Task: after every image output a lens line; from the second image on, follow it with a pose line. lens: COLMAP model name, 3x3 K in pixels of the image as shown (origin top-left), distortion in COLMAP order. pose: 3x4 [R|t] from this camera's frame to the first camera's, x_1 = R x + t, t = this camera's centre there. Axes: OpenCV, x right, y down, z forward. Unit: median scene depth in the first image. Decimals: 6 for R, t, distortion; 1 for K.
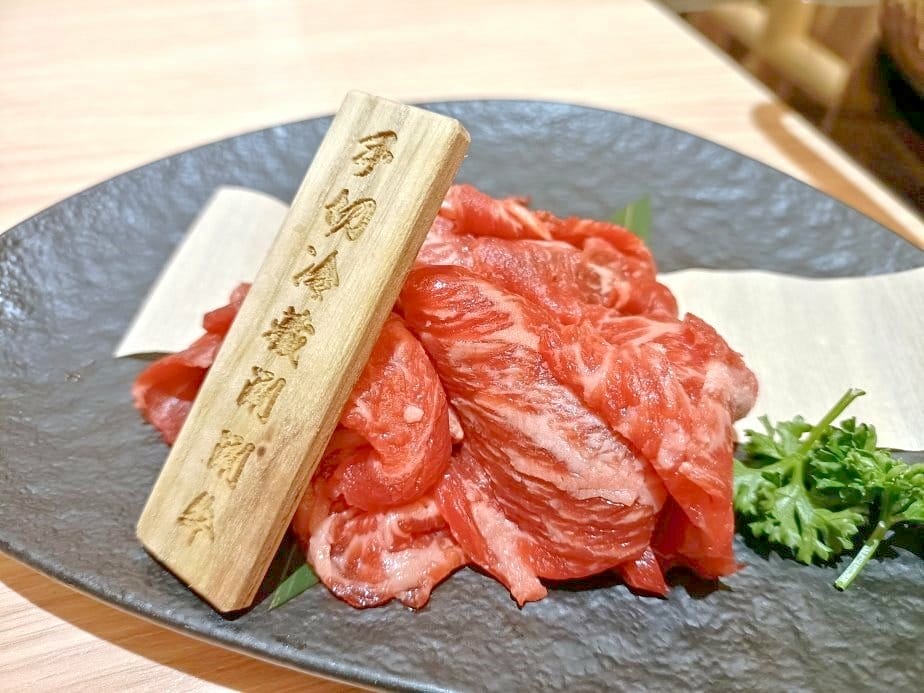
lens RADIAL K [[747.1, 0, 462.0], [0, 747.1, 346.5], [0, 0, 1]] dist [0.060650, -0.277529]
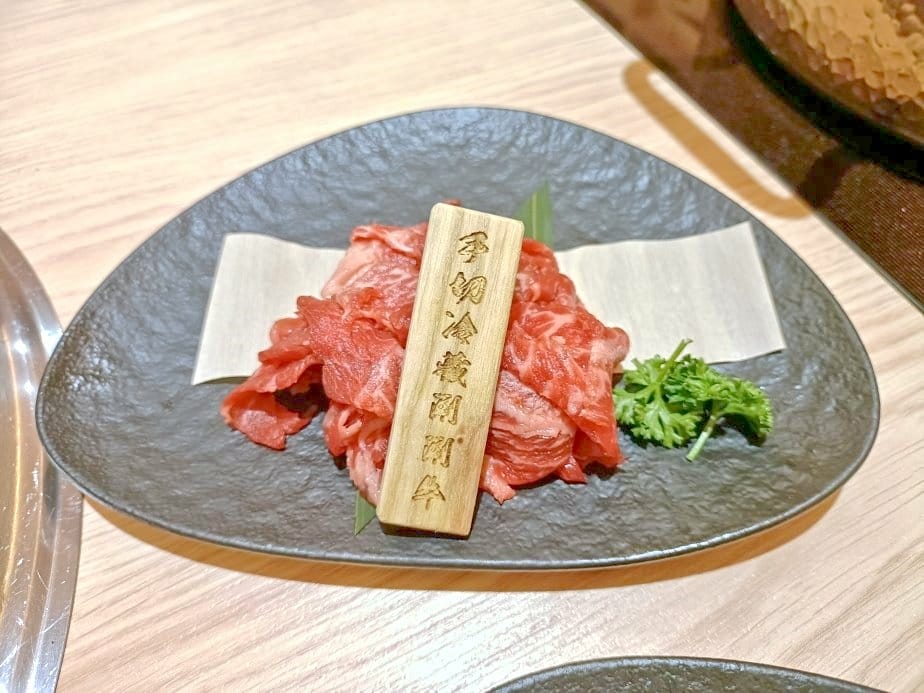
lens RADIAL K [[747.1, 0, 462.0], [0, 747.1, 346.5], [0, 0, 1]] dist [0.060650, -0.277529]
pose [[0.983510, -0.170978, 0.058940, -0.044502], [0.159208, 0.973137, 0.166304, -0.277981], [-0.085791, -0.154178, 0.984312, -0.562690]]
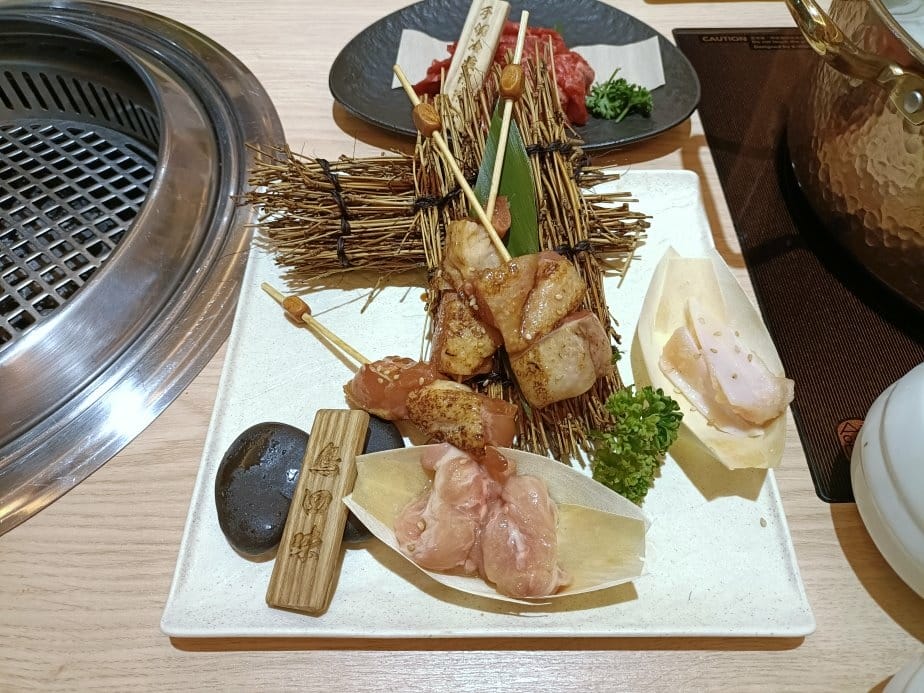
lens RADIAL K [[747.1, 0, 462.0], [0, 747.1, 346.5], [0, 0, 1]] dist [0.060650, -0.277529]
pose [[0.992549, -0.108777, 0.054904, -0.609583], [0.097094, 0.978310, 0.182984, 0.667699], [-0.073618, -0.176290, 0.981582, -2.897619]]
